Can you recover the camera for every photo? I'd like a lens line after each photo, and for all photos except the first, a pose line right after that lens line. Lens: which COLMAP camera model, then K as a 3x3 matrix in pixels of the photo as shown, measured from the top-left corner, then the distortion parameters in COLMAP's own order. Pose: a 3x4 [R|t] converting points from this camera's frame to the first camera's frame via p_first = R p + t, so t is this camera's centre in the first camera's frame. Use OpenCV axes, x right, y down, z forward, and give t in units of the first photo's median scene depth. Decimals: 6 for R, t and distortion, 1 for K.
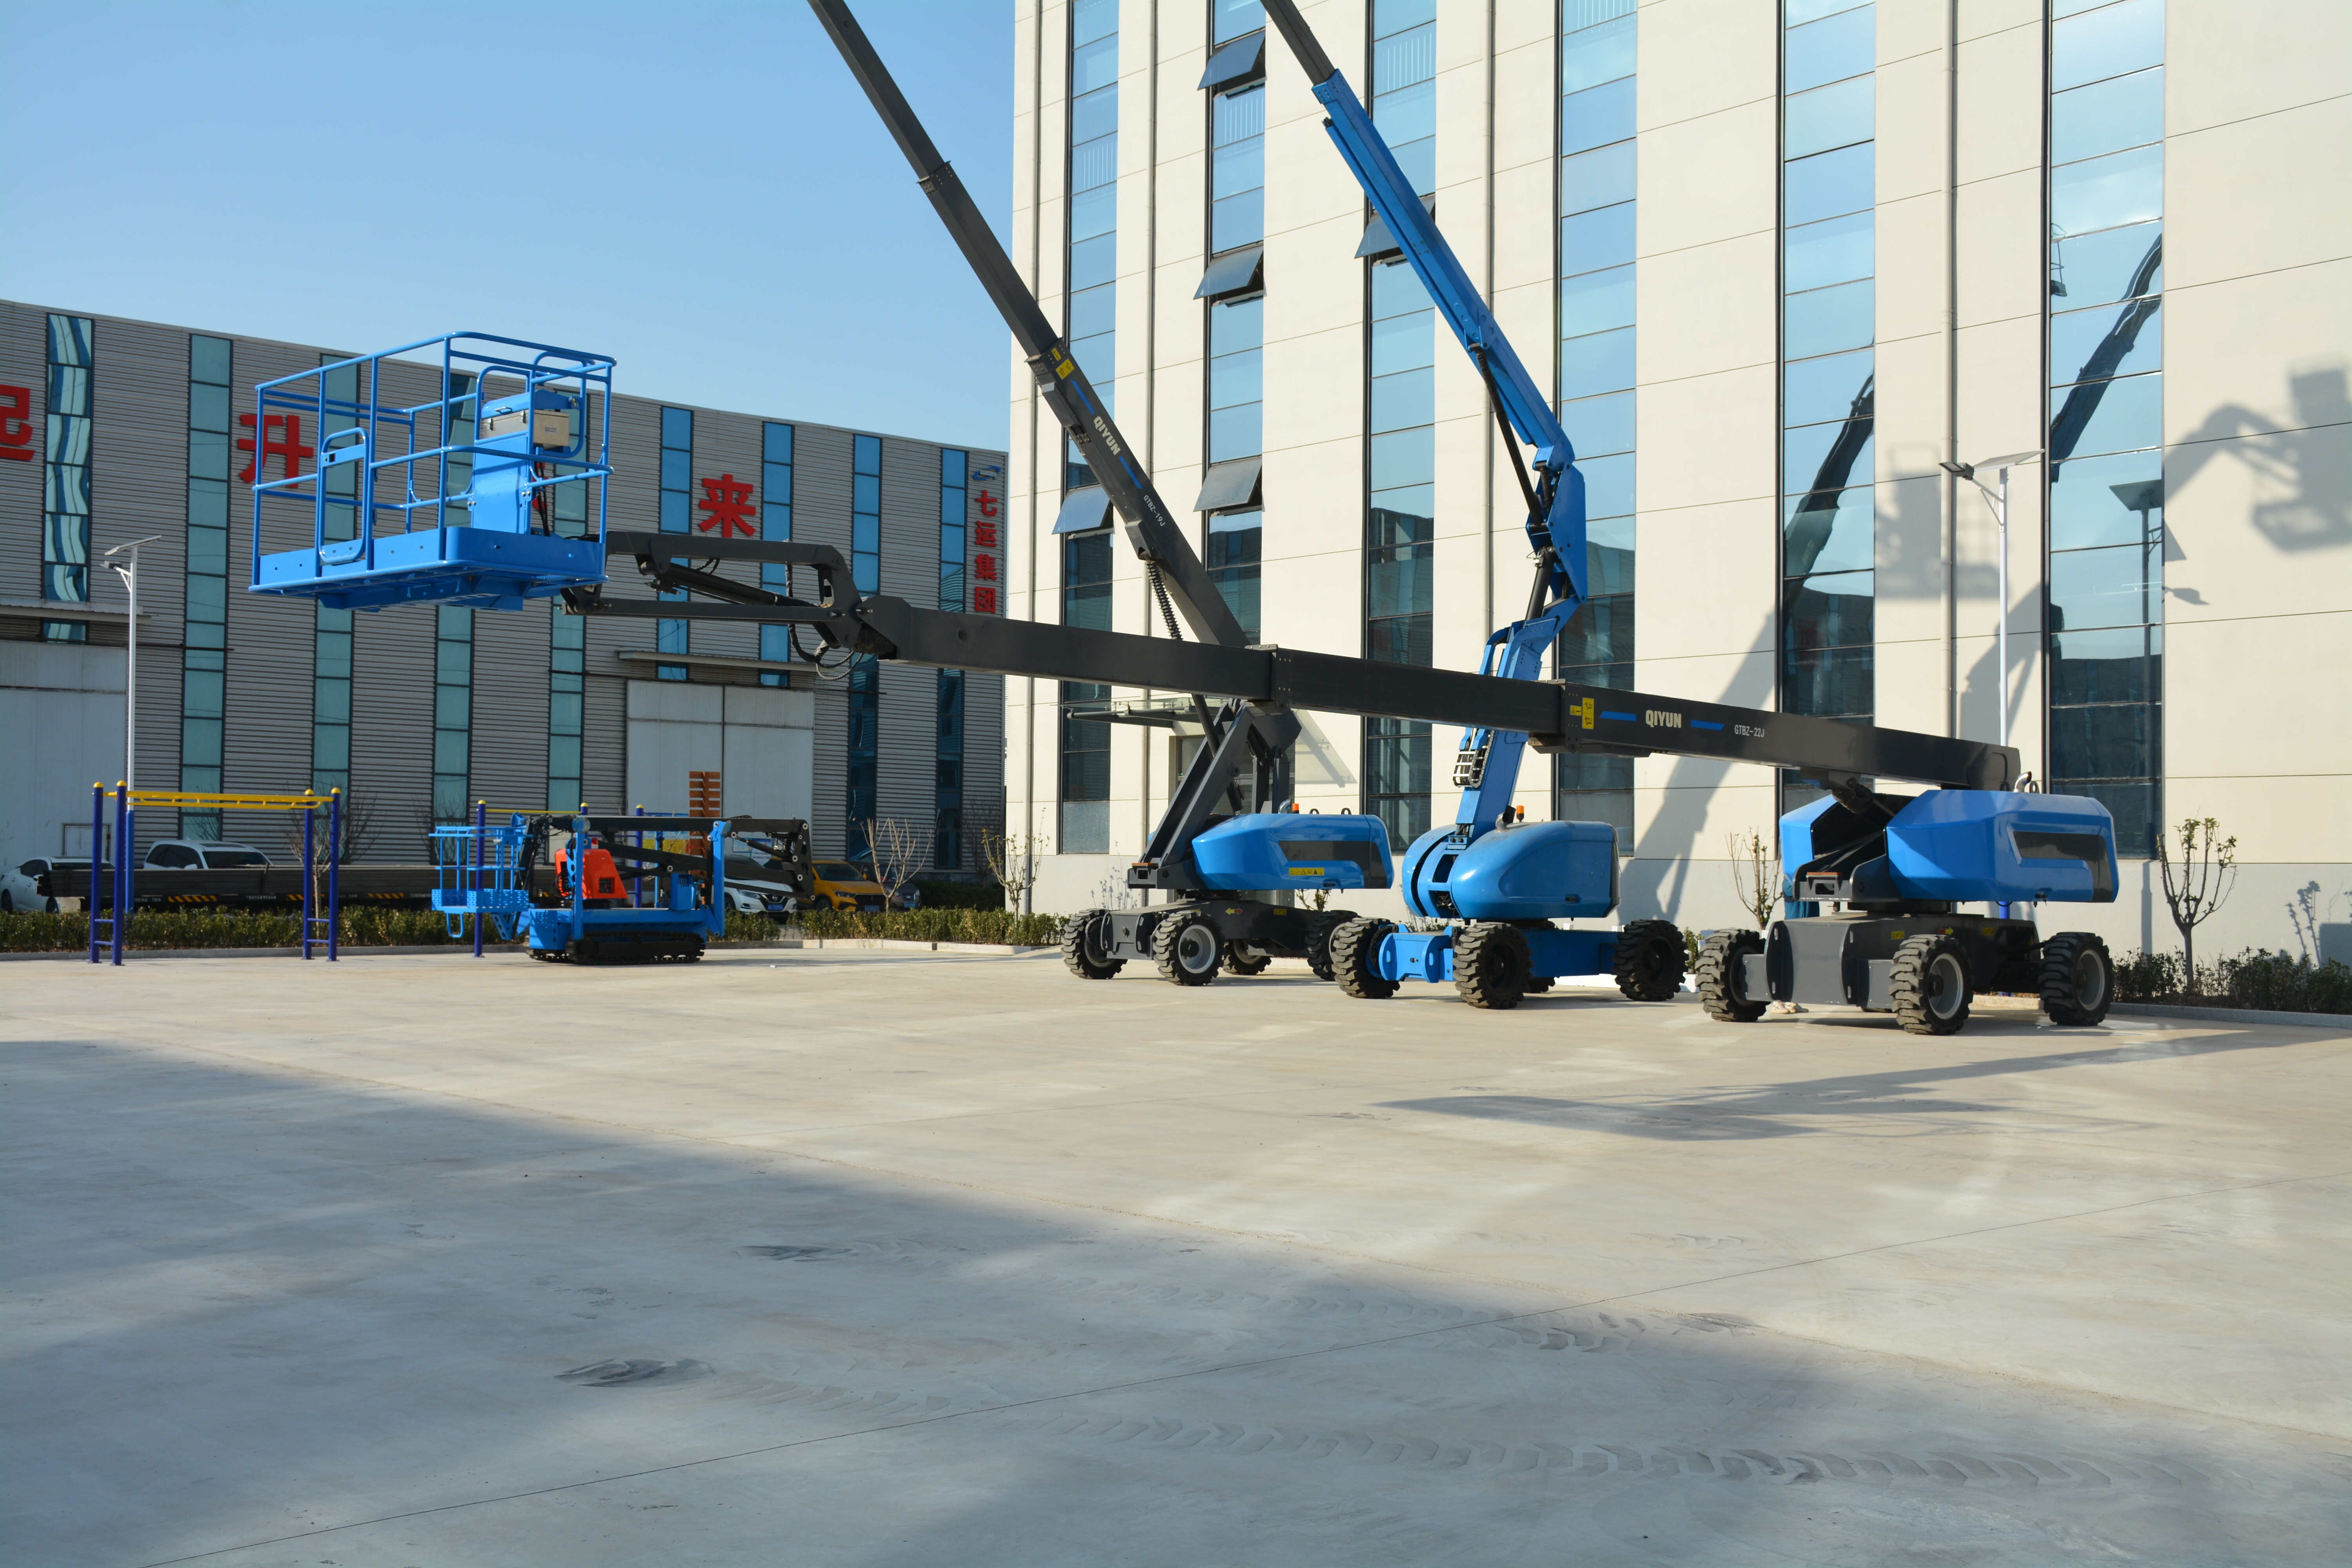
lens RADIAL K [[2389.9, 0, 1162.4], [0, 2389.9, 783.6], [0, 0, 1]] dist [-0.044426, 0.204040]
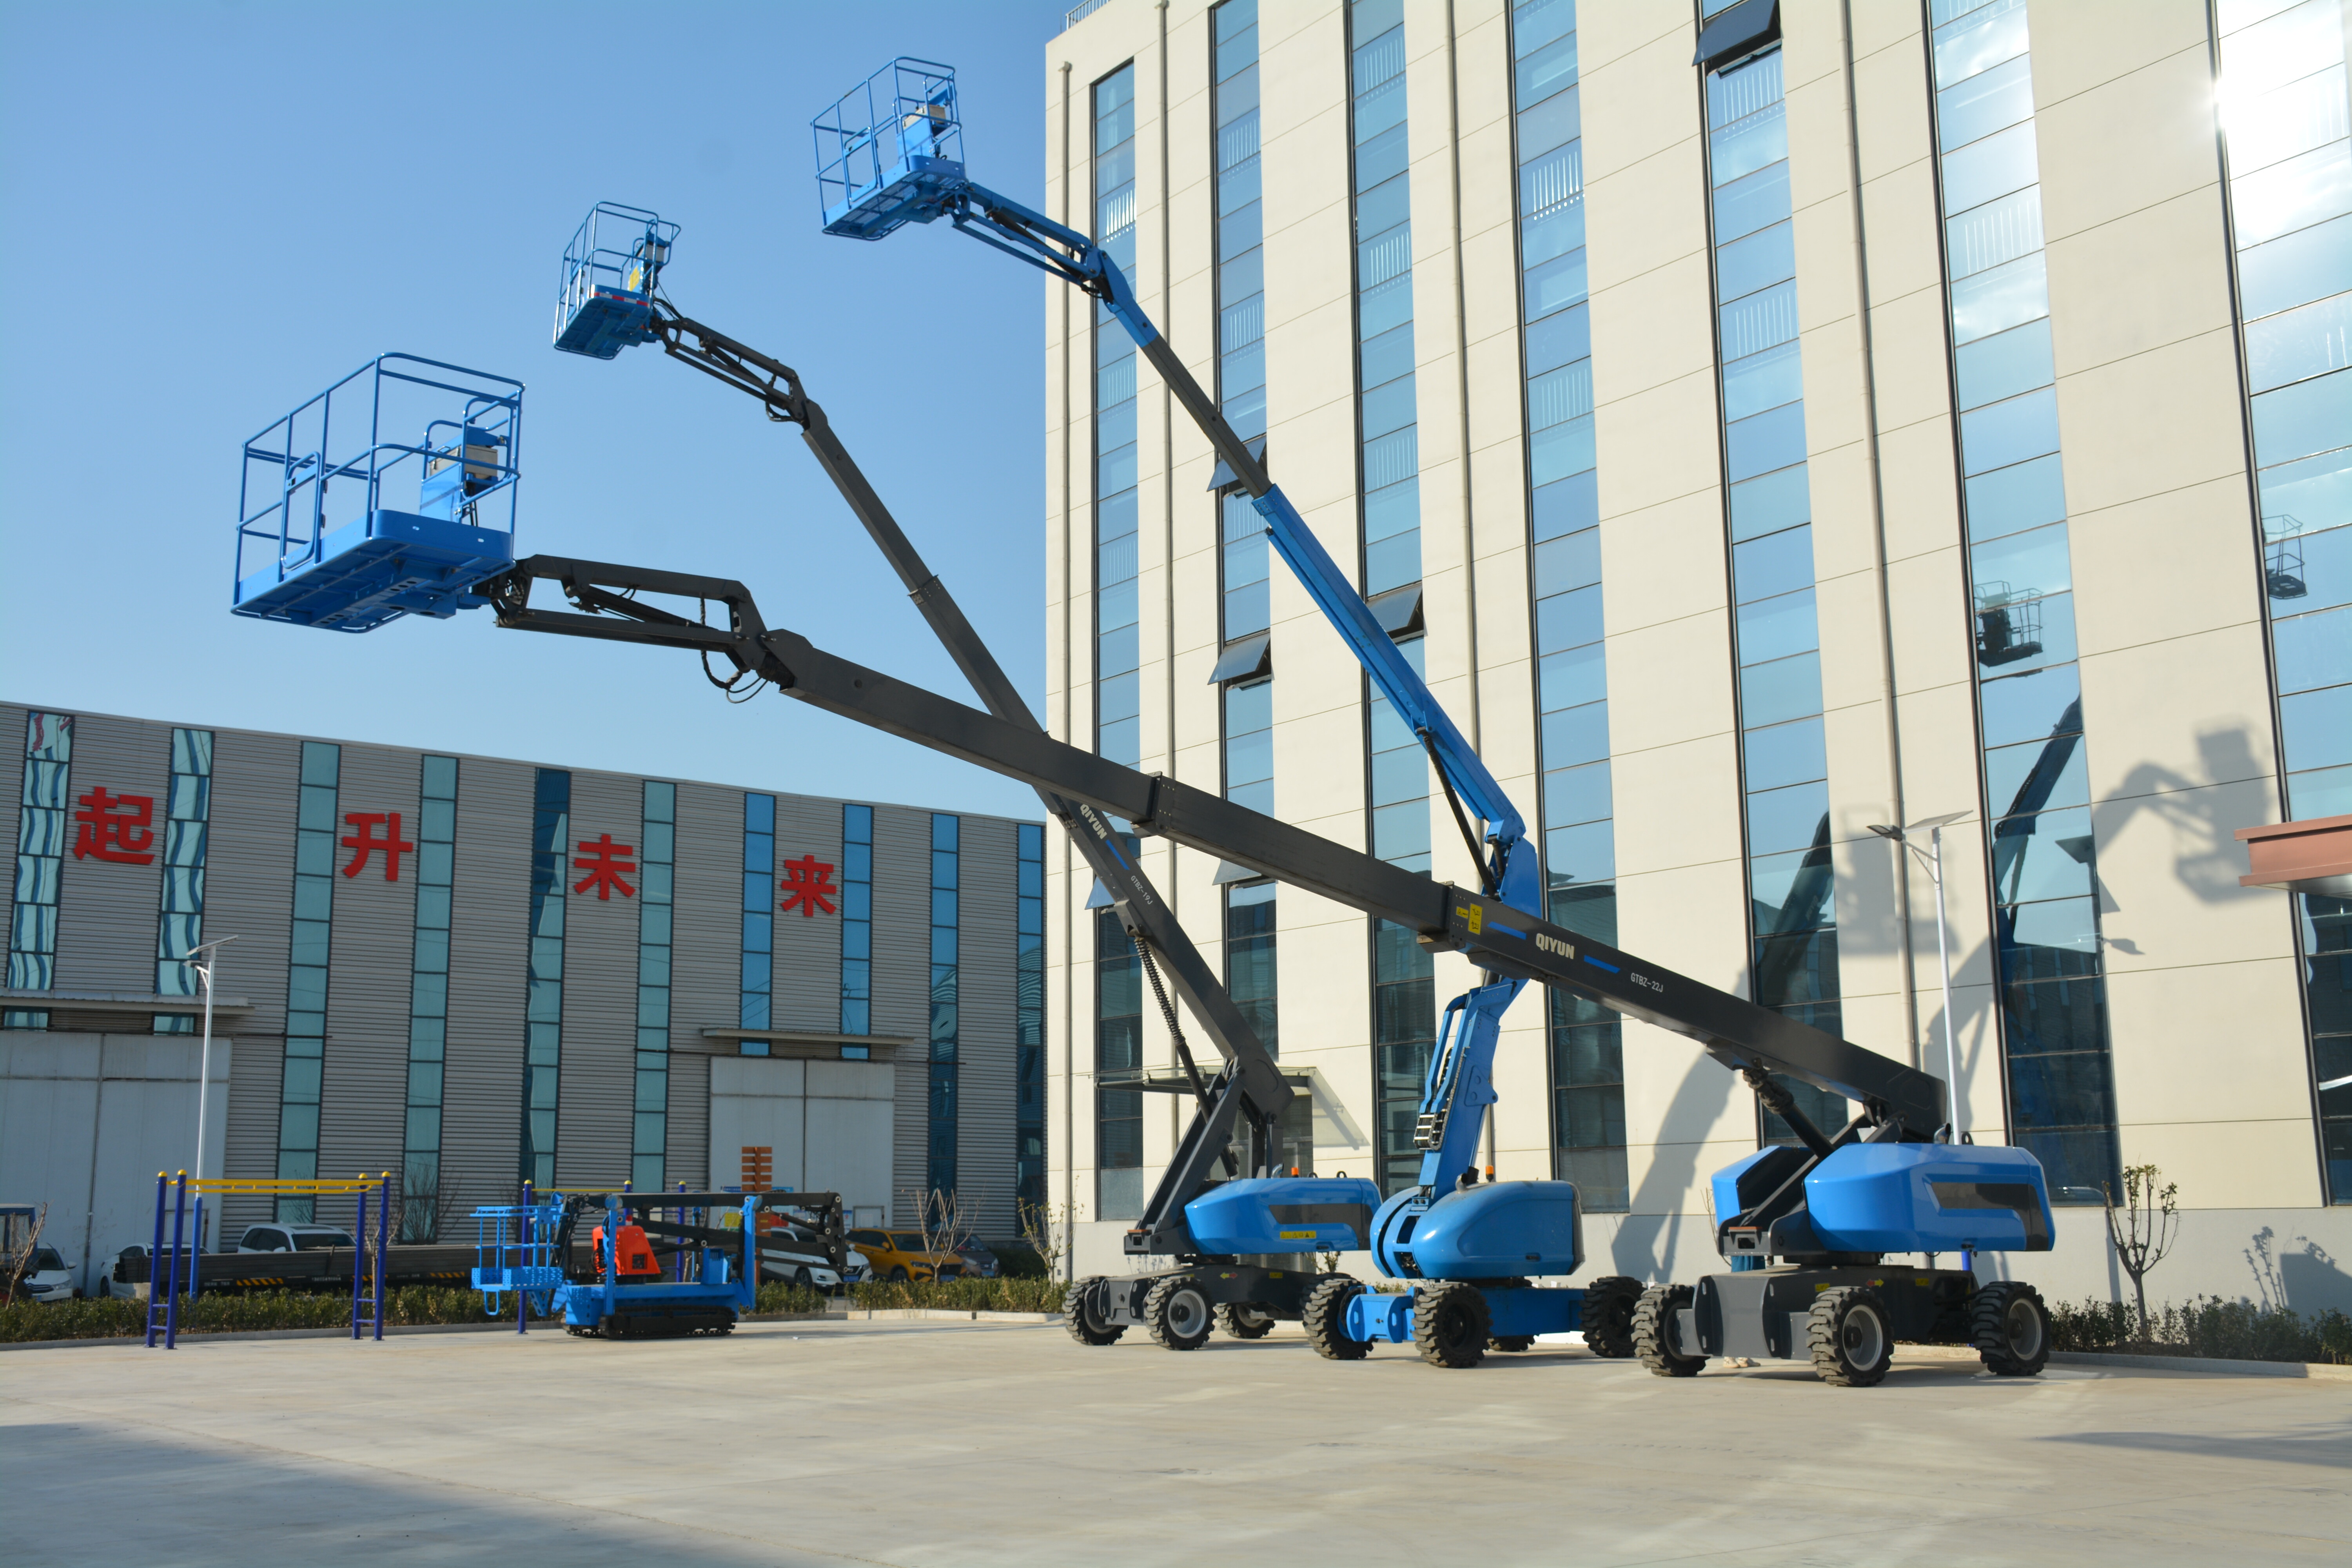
lens RADIAL K [[2388.3, 0, 1164.9], [0, 2388.3, 778.6], [0, 0, 1]] dist [-0.050647, 0.218165]
pose [[0.998010, -0.030489, -0.055198, 0.065086], [0.021770, 0.988113, -0.152177, -0.002306], [0.059182, 0.150672, 0.986811, -0.045474]]
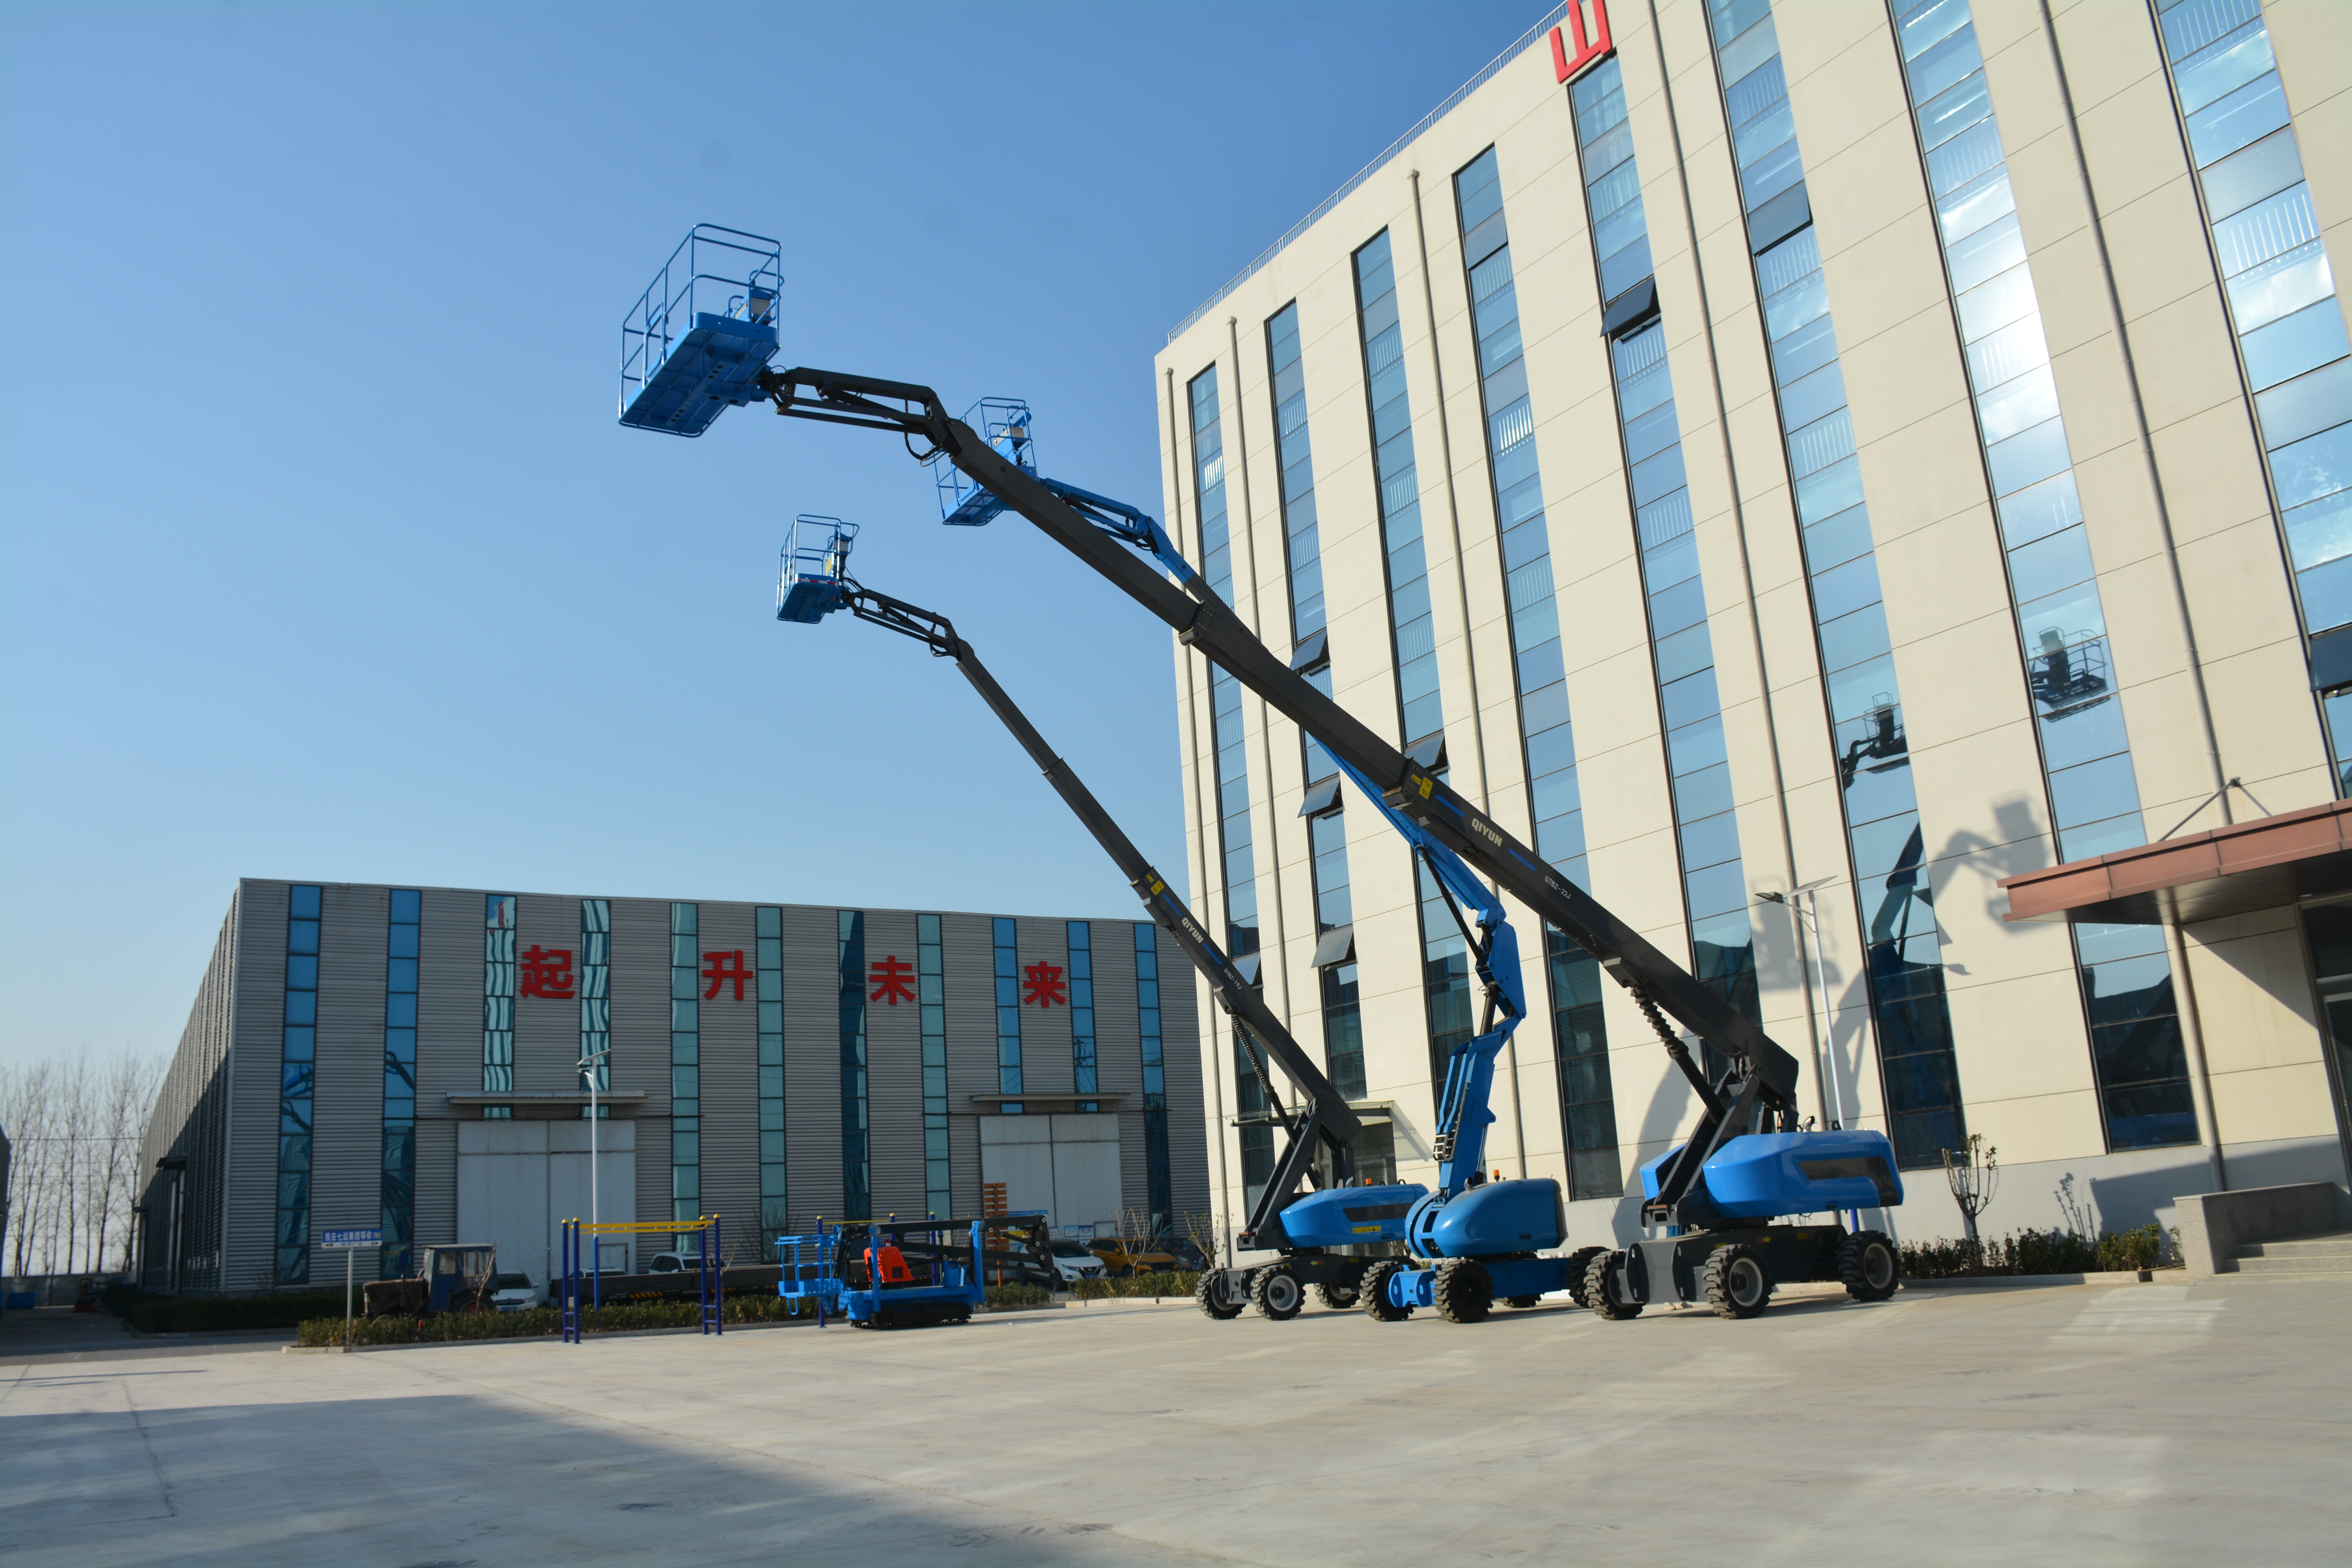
lens RADIAL K [[1826.2, 0, 1165.4], [0, 1826.2, 777.7], [0, 0, 1]] dist [-0.158204, 0.108211]
pose [[0.981722, -0.110919, -0.154656, 0.134521], [0.076313, 0.973843, -0.214022, -0.002559], [0.174350, 0.198308, 0.964508, -0.069081]]
